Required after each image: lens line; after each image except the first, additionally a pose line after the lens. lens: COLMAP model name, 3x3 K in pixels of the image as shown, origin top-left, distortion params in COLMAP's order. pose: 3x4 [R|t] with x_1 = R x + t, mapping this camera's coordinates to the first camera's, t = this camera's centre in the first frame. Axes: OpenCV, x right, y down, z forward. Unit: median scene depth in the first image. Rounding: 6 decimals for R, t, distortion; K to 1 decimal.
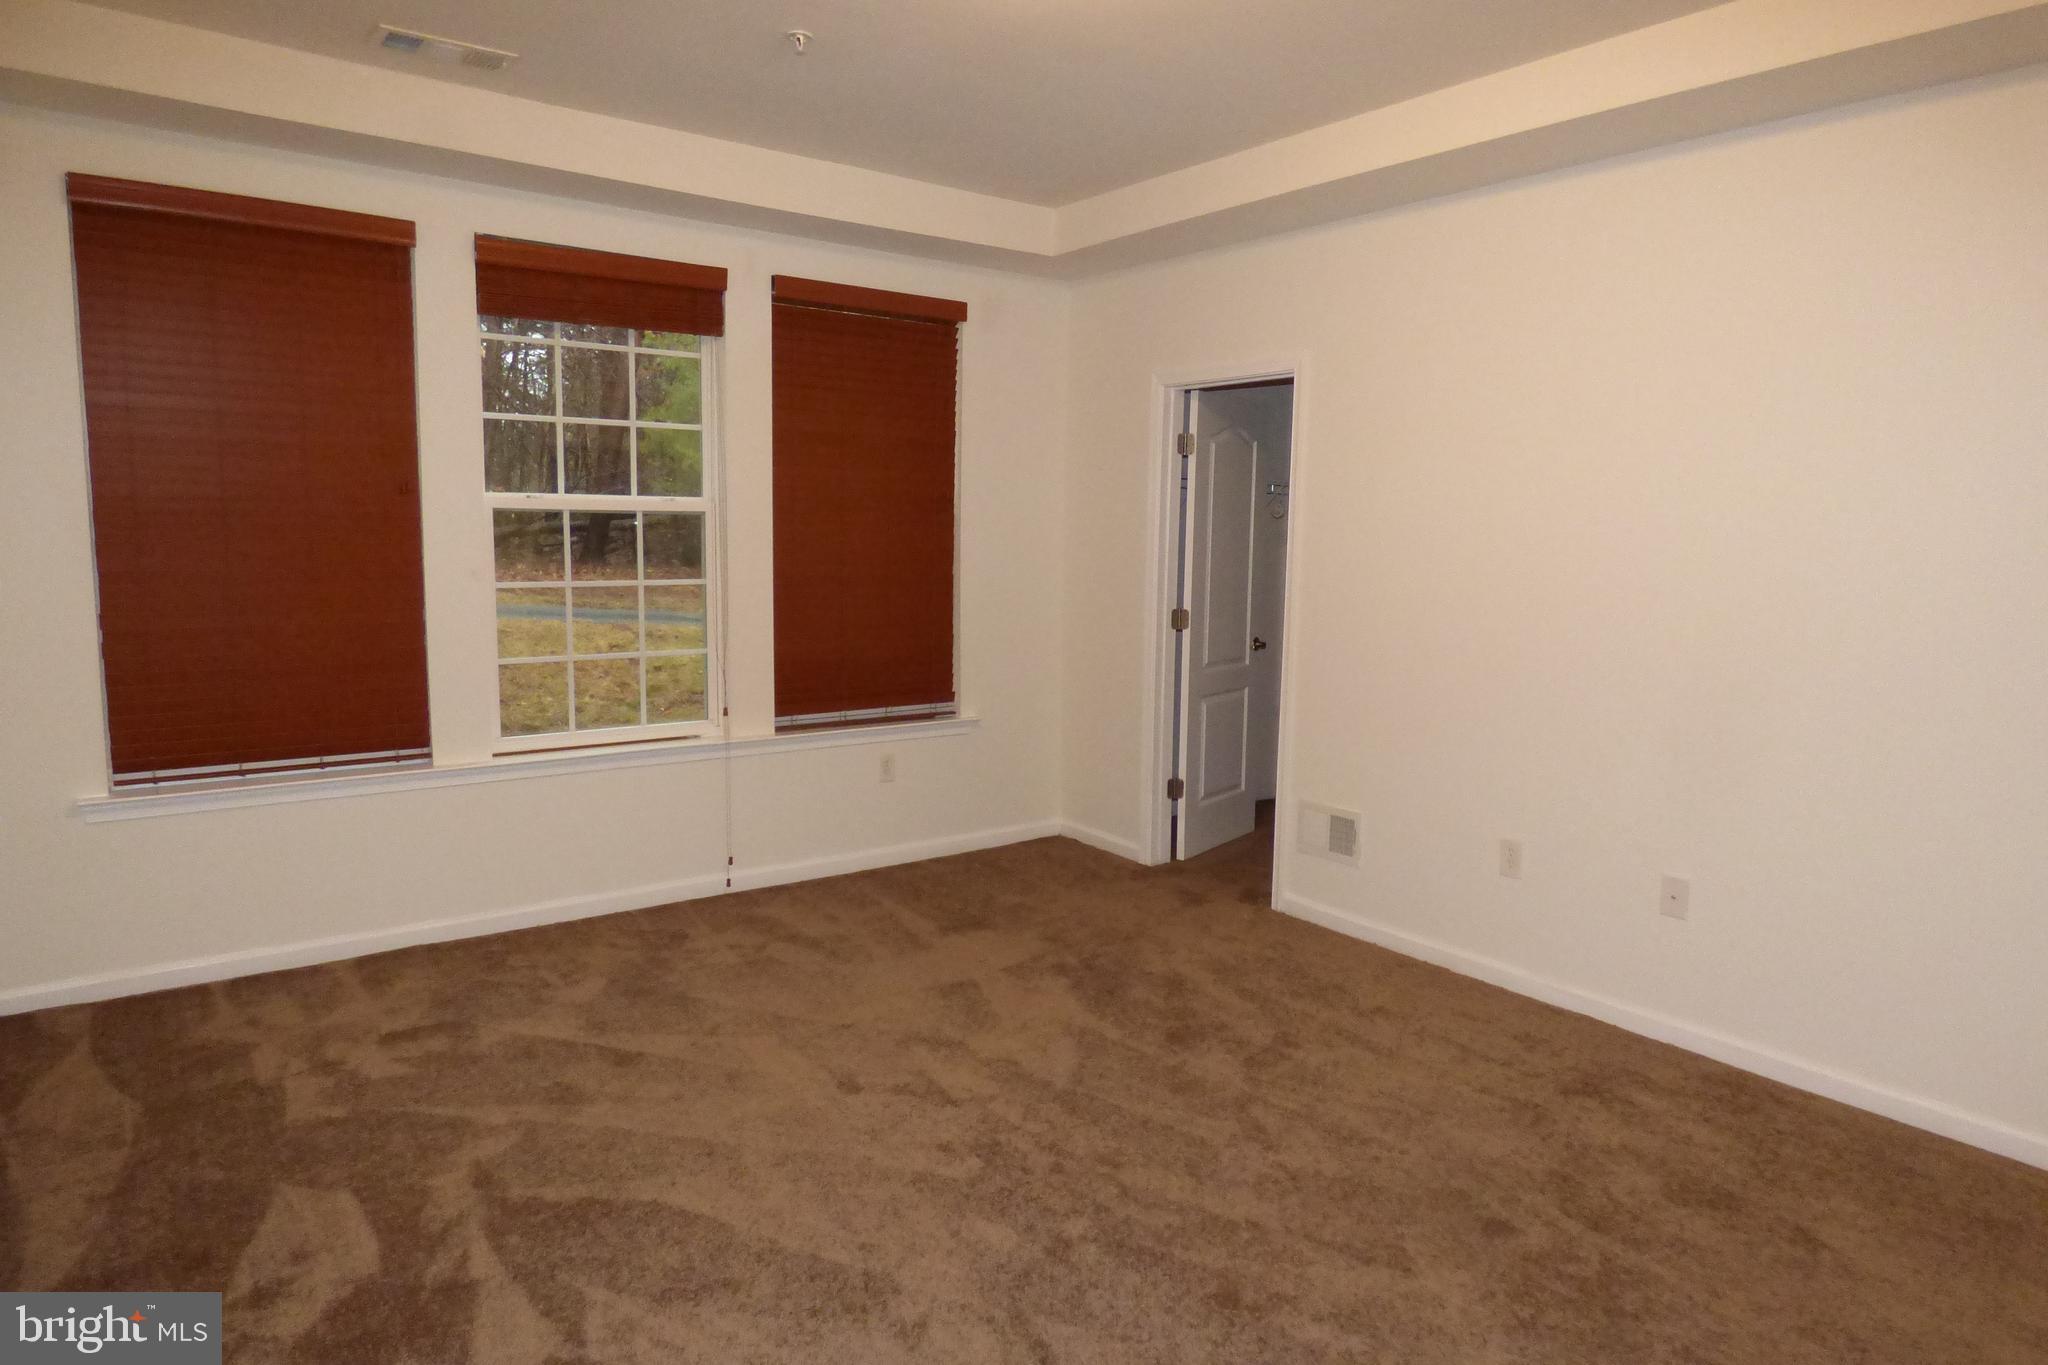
lens RADIAL K [[1243.2, 0, 1024.0], [0, 1243.2, 682.5], [0, 0, 1]] dist [-0.001215, -0.029187]
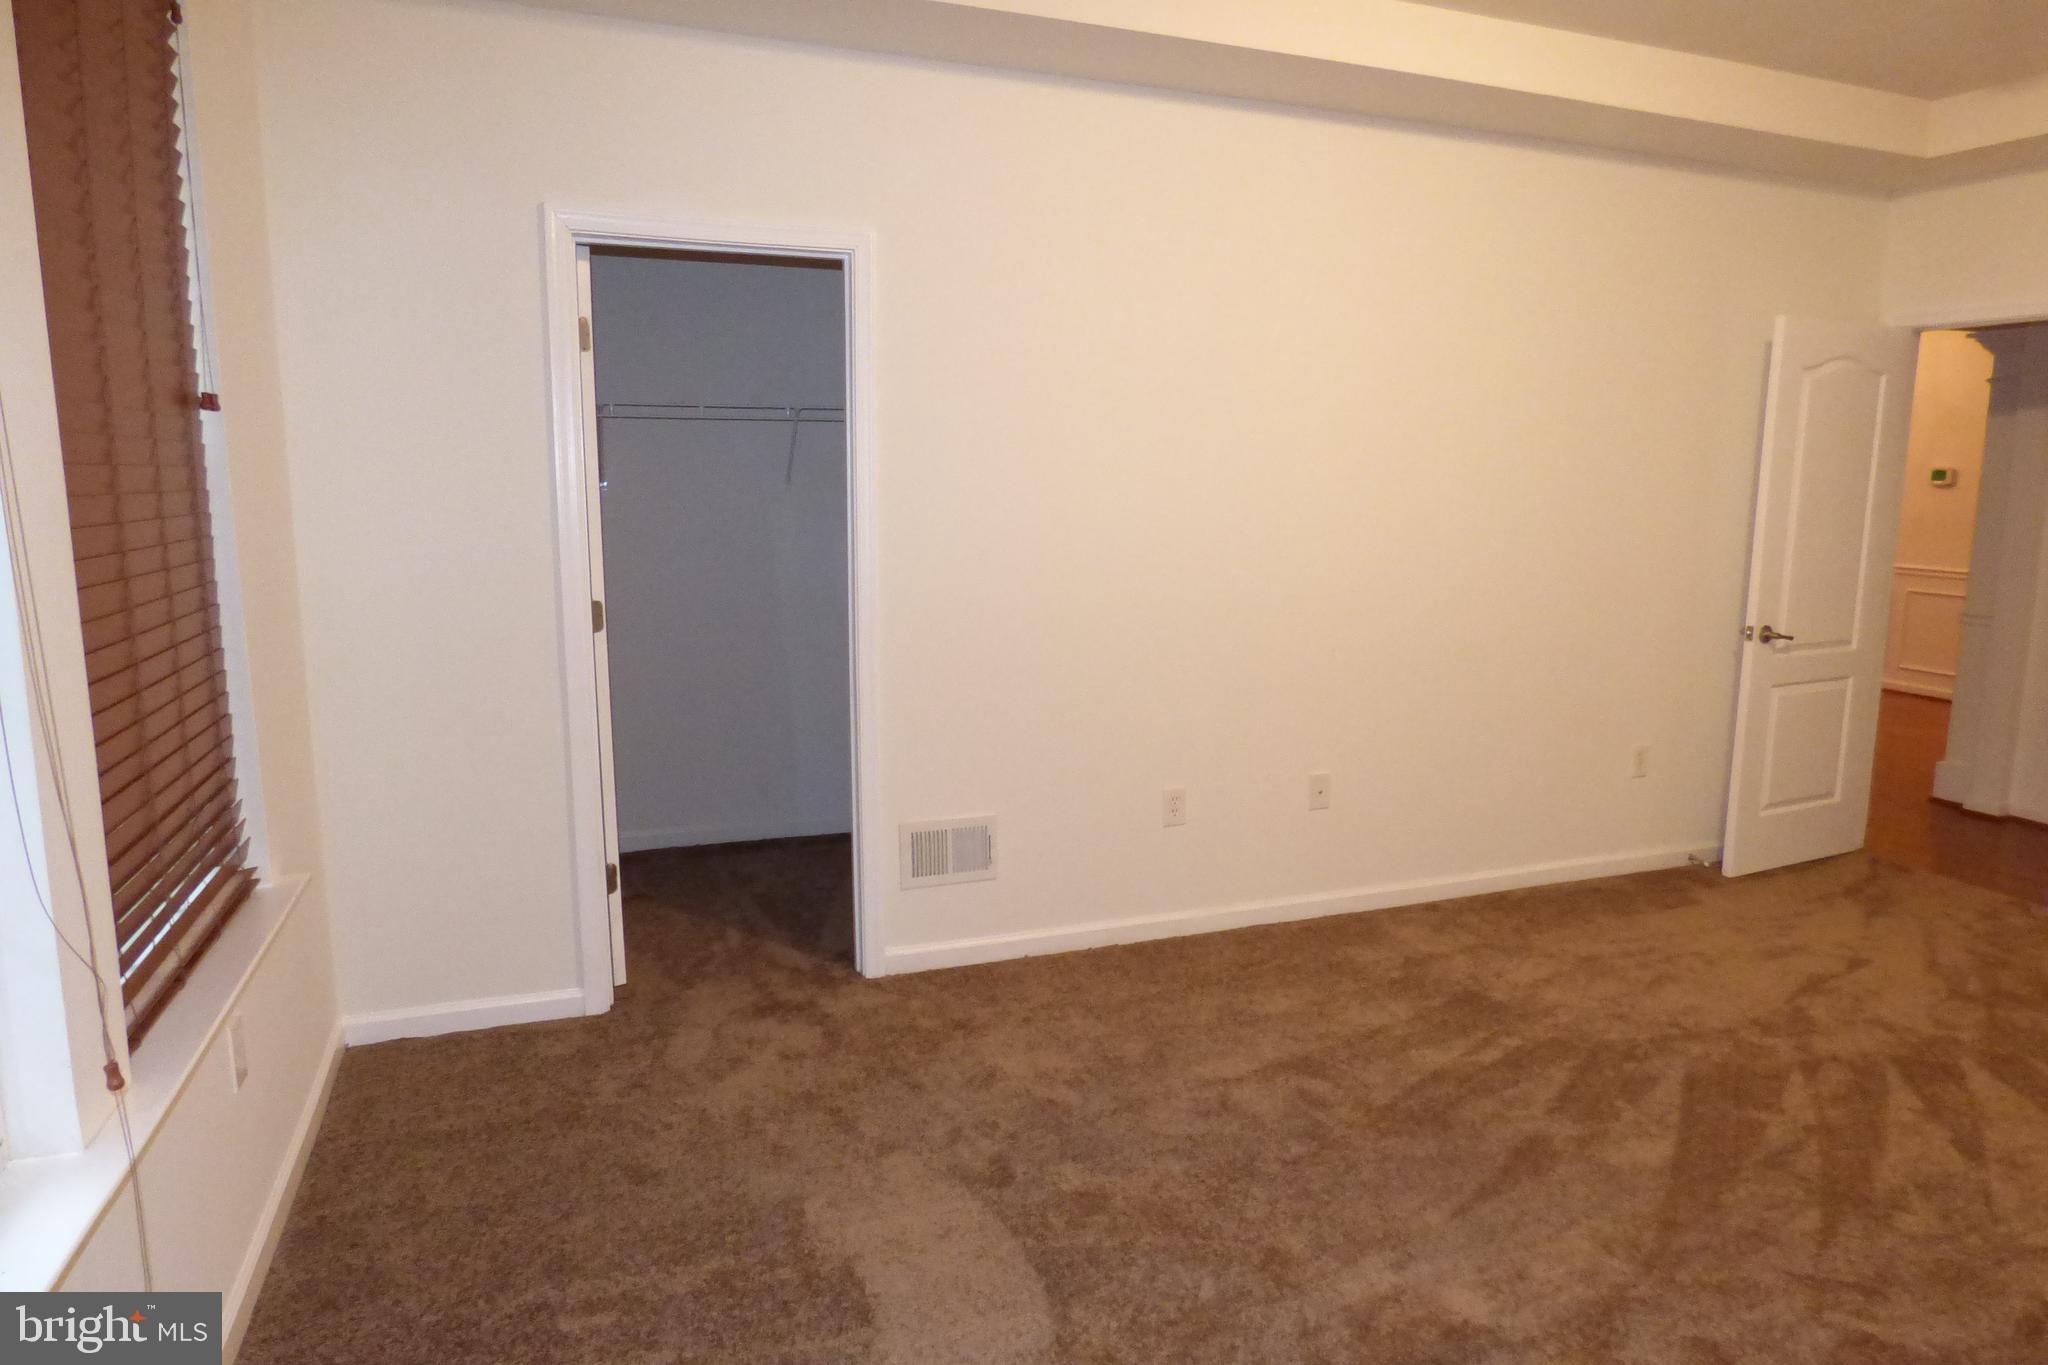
lens RADIAL K [[1243.2, 0, 1024.0], [0, 1243.2, 682.5], [0, 0, 1]] dist [-0.001215, -0.029187]
pose [[0.282640, -0.198882, 0.938382, -0.467633], [0.115944, 0.978181, 0.172395, -0.118977], [-0.952193, 0.060074, 0.299532, 0.699175]]
